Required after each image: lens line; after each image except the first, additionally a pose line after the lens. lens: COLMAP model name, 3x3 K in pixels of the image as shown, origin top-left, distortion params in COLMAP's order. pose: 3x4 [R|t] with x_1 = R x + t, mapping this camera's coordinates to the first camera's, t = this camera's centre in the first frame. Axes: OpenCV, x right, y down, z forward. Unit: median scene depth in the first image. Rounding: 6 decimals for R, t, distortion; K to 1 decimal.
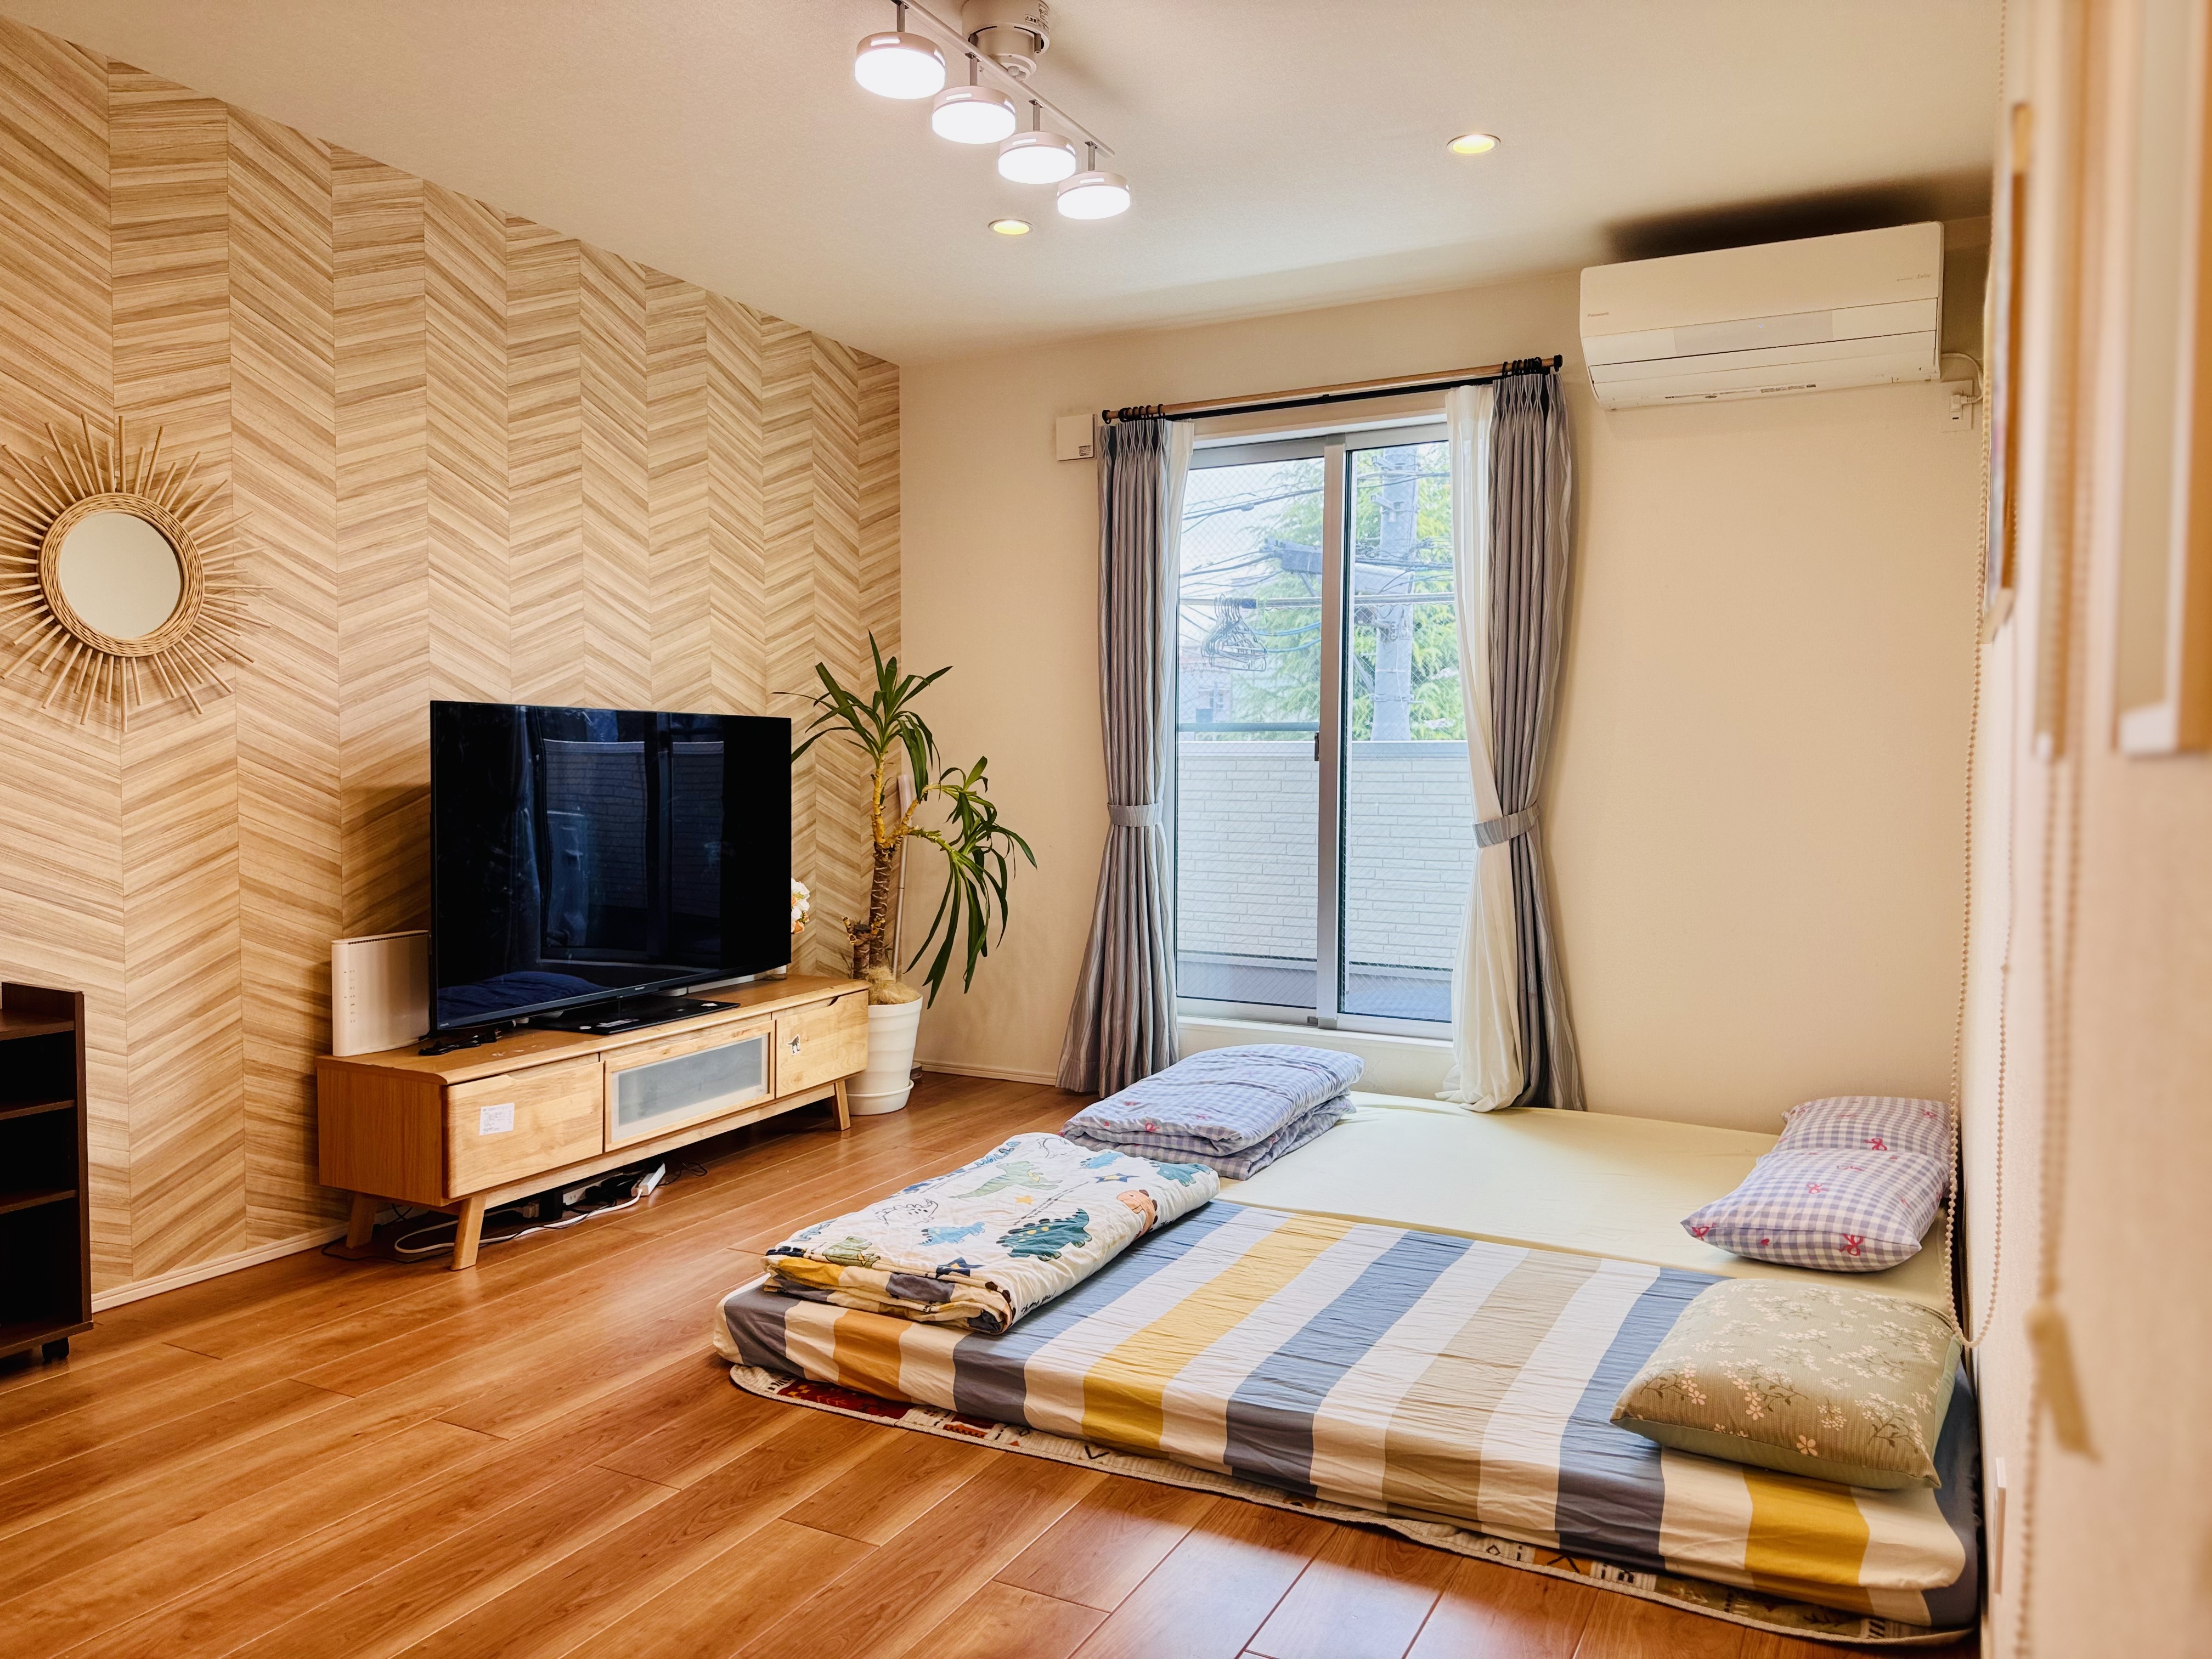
lens RADIAL K [[1569.7, 0, 1106.2], [0, 1569.7, 818.4], [0, 0, 1]] dist [0.102603, -0.176069]
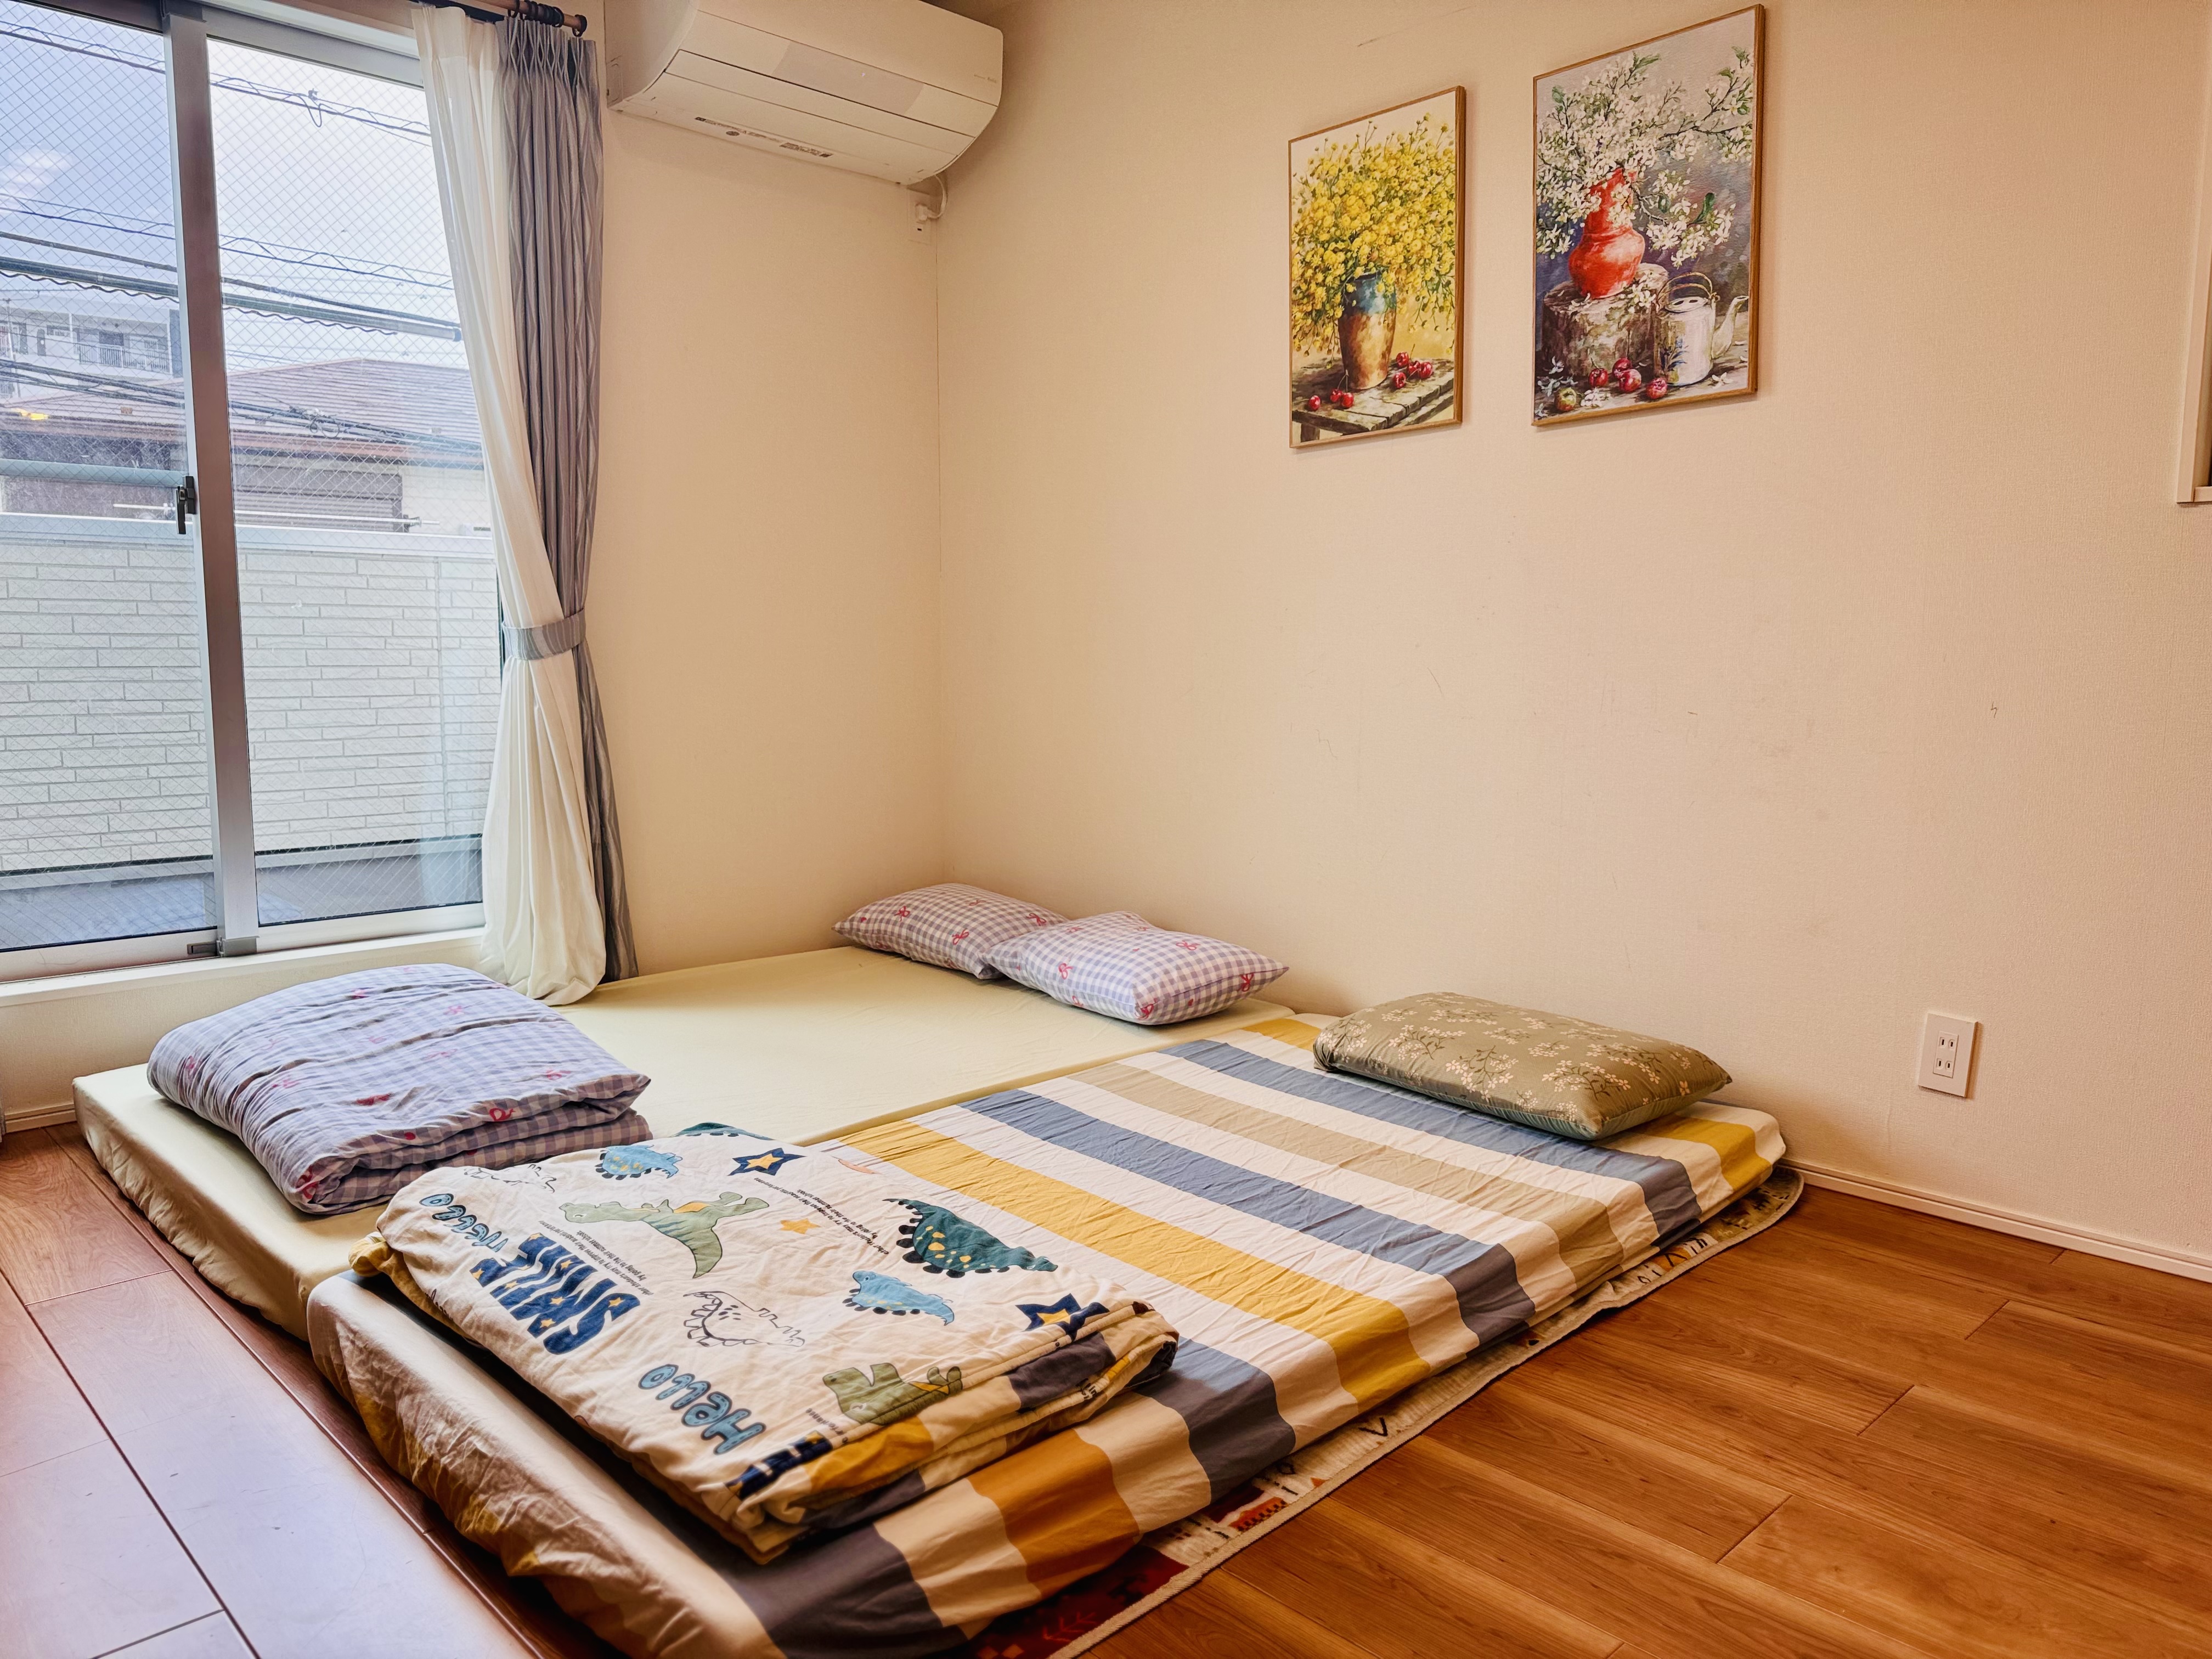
lens RADIAL K [[1571.8, 0, 1110.4], [0, 1571.8, 807.9], [0, 0, 1]] dist [0.113638, -0.180206]
pose [[0.308952, -0.105010, 0.945263, -0.498554], [0.031987, 0.994471, 0.100022, 0.025907], [-0.950540, -0.000666, 0.310603, 0.622244]]
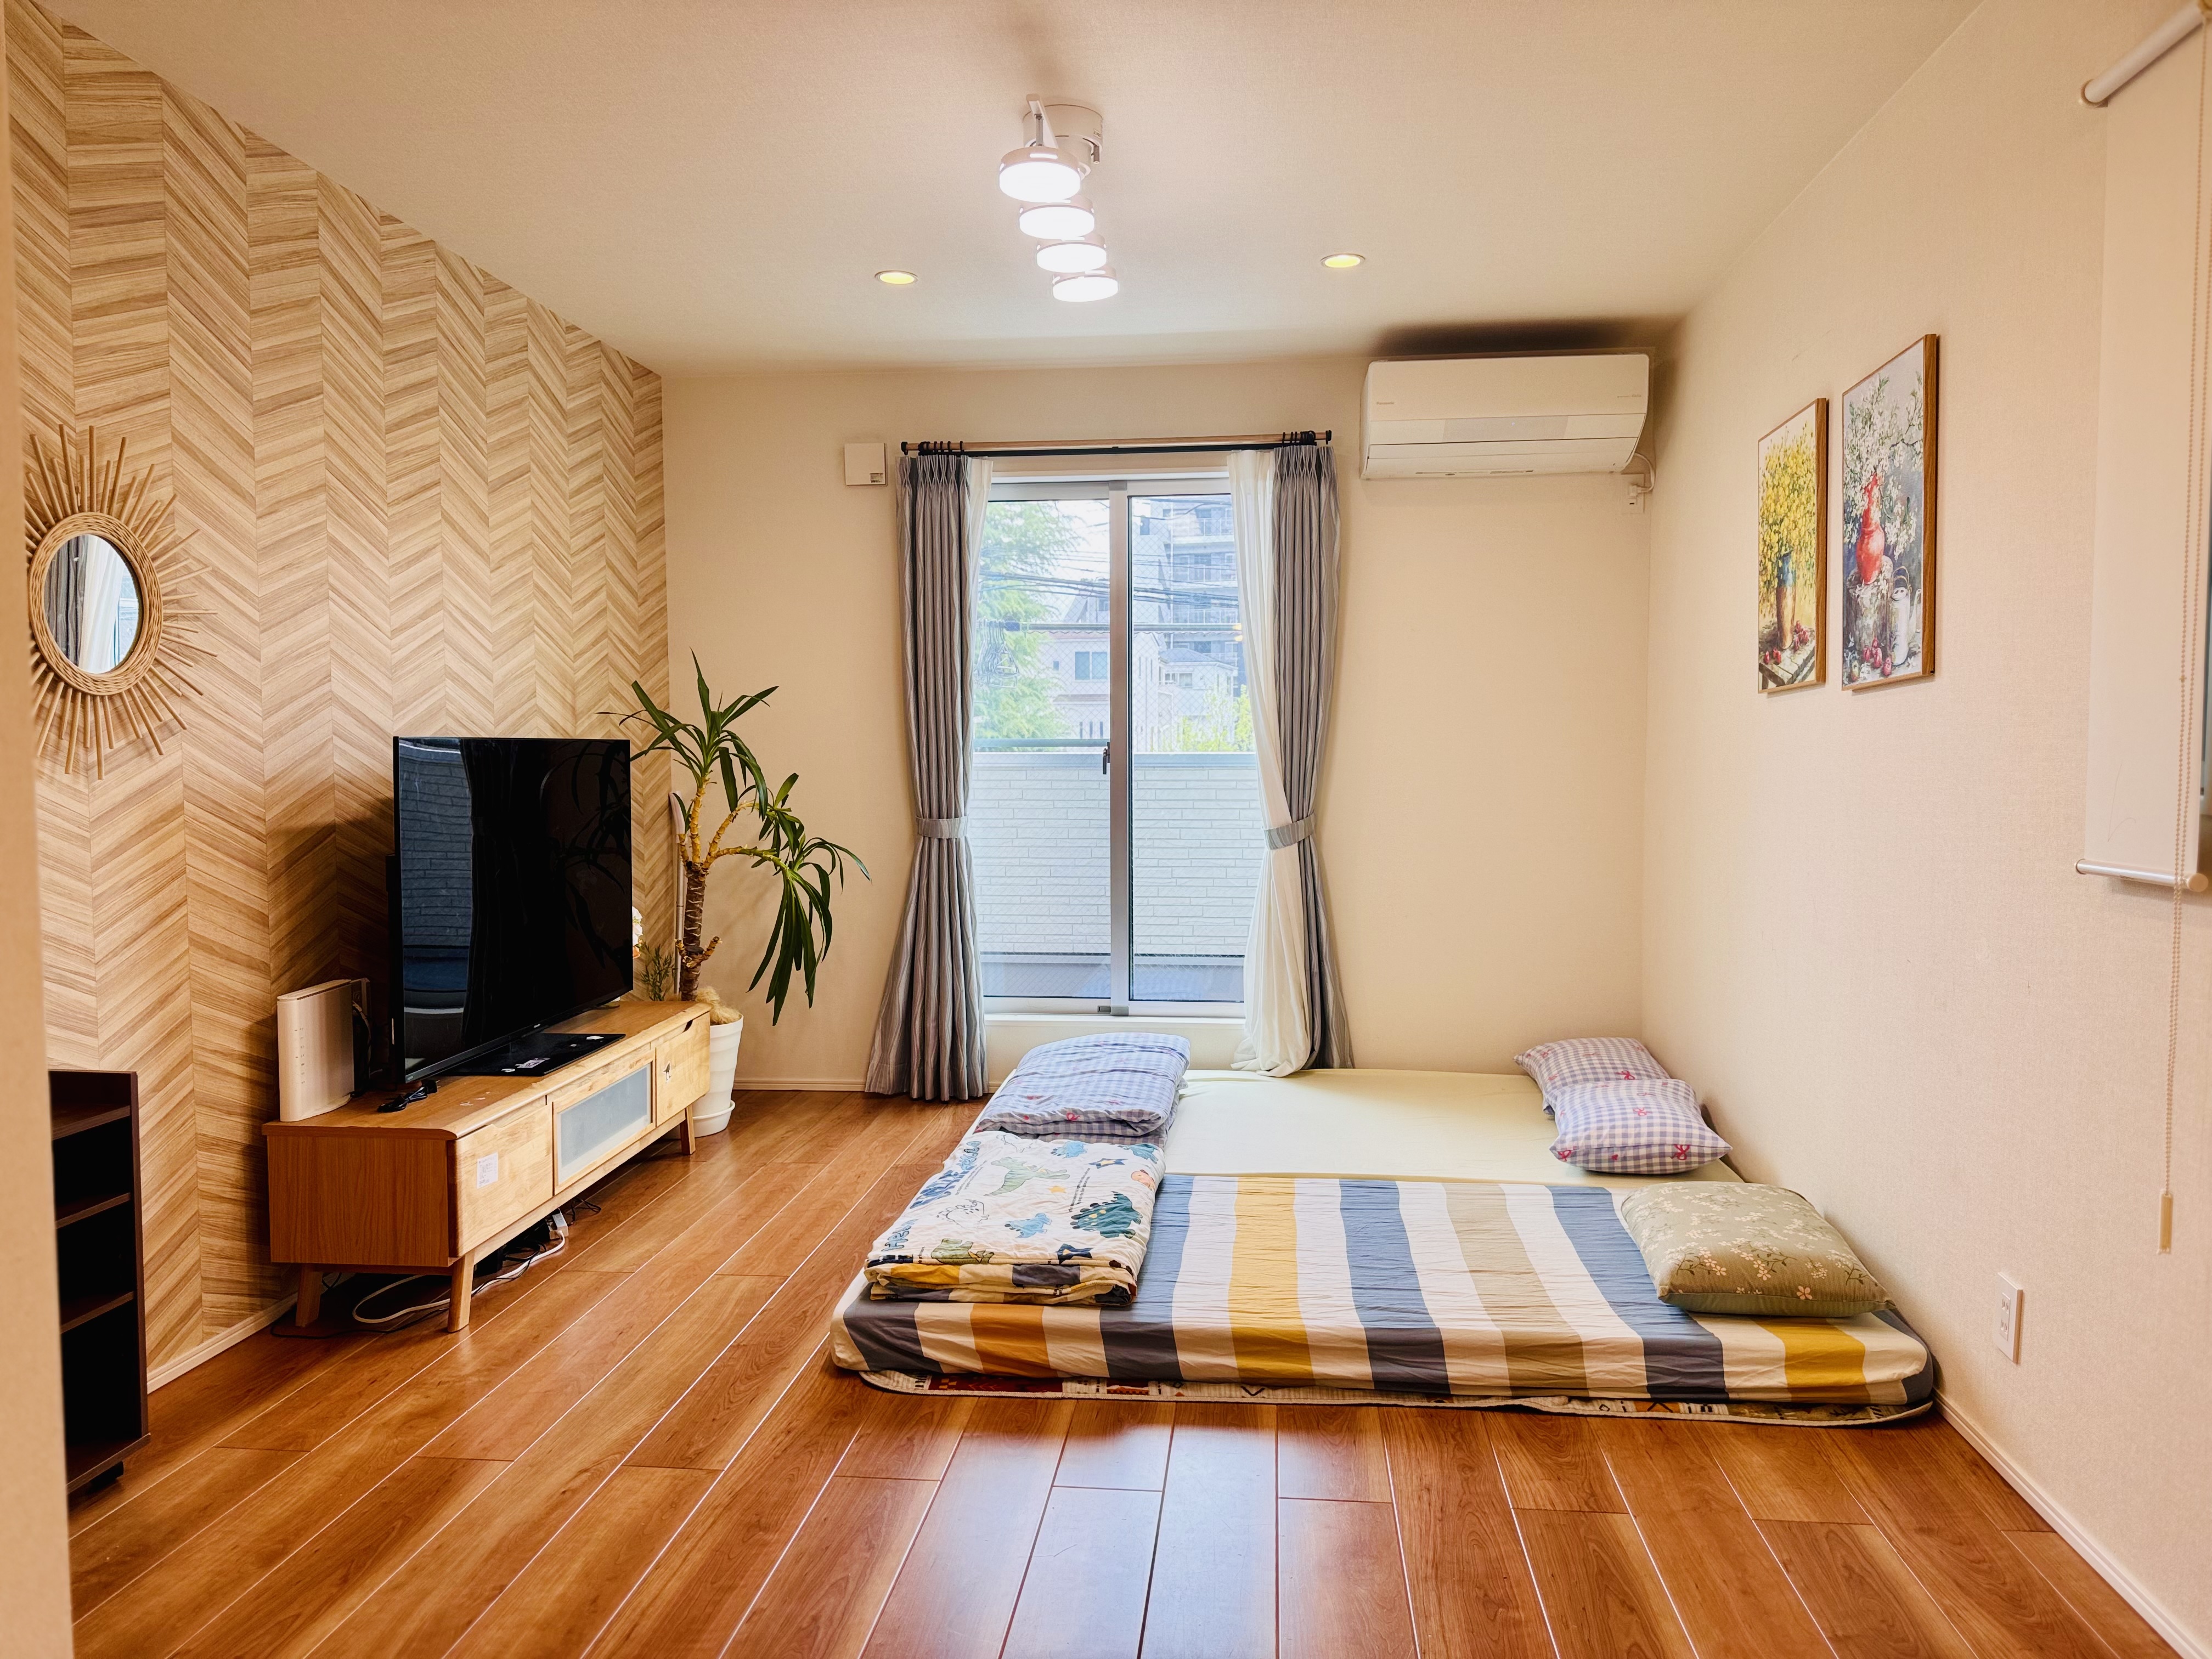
lens RADIAL K [[1571.8, 0, 1110.4], [0, 1571.8, 807.9], [0, 0, 1]] dist [0.113638, -0.180206]
pose [[0.929329, -0.022254, 0.368582, -0.371221], [0.020662, 0.999752, 0.008265, -0.030206], [-0.368675, -0.000065, 0.929559, -0.038509]]
